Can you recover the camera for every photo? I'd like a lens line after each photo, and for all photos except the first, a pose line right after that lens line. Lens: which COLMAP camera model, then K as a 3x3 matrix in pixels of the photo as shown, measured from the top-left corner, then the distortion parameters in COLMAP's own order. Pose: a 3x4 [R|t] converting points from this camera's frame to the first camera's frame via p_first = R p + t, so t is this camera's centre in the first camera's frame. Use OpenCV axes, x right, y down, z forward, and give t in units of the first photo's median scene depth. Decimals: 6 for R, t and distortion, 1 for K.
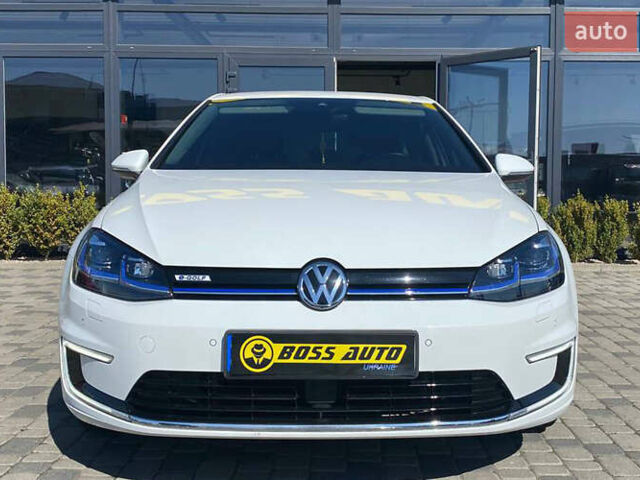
lens RADIAL K [[774.0, 0, 293.1], [0, 774.0, 224.6], [0, 0, 1]] dist [0.172538, -0.508314]
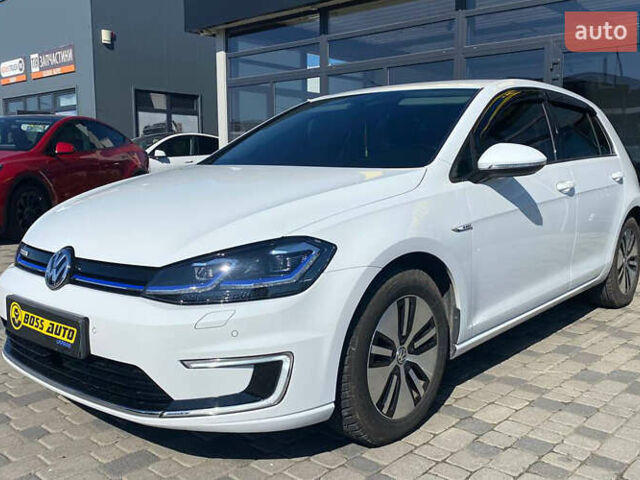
lens RADIAL K [[612.0, 0, 320.0], [0, 612.0, 240.0], [0, 0, 1]] dist [0.019292, -0.010220]
pose [[0.753555, 0.079966, -0.652503, 0.942402], [-0.027760, 0.995559, 0.089950, -0.061926], [0.656799, -0.049669, 0.752428, 0.541440]]
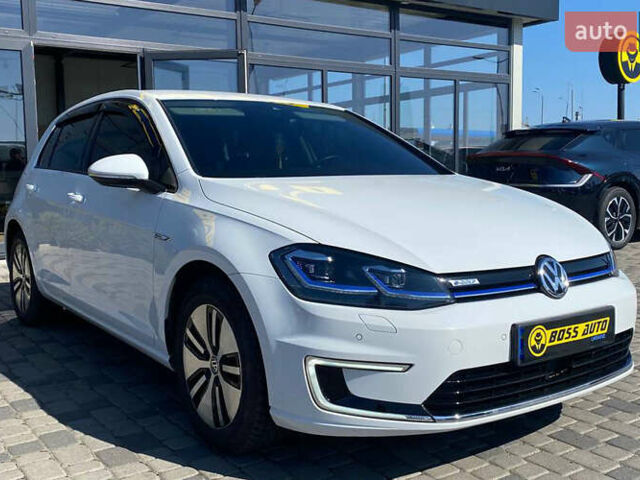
lens RADIAL K [[774.0, 0, 293.1], [0, 774.0, 224.6], [0, 0, 1]] dist [0.172538, -0.508314]
pose [[0.810463, -0.057421, 0.582968, -0.966952], [0.045301, 0.998348, 0.035356, -0.062440], [-0.584035, -0.002246, 0.811725, 0.249310]]
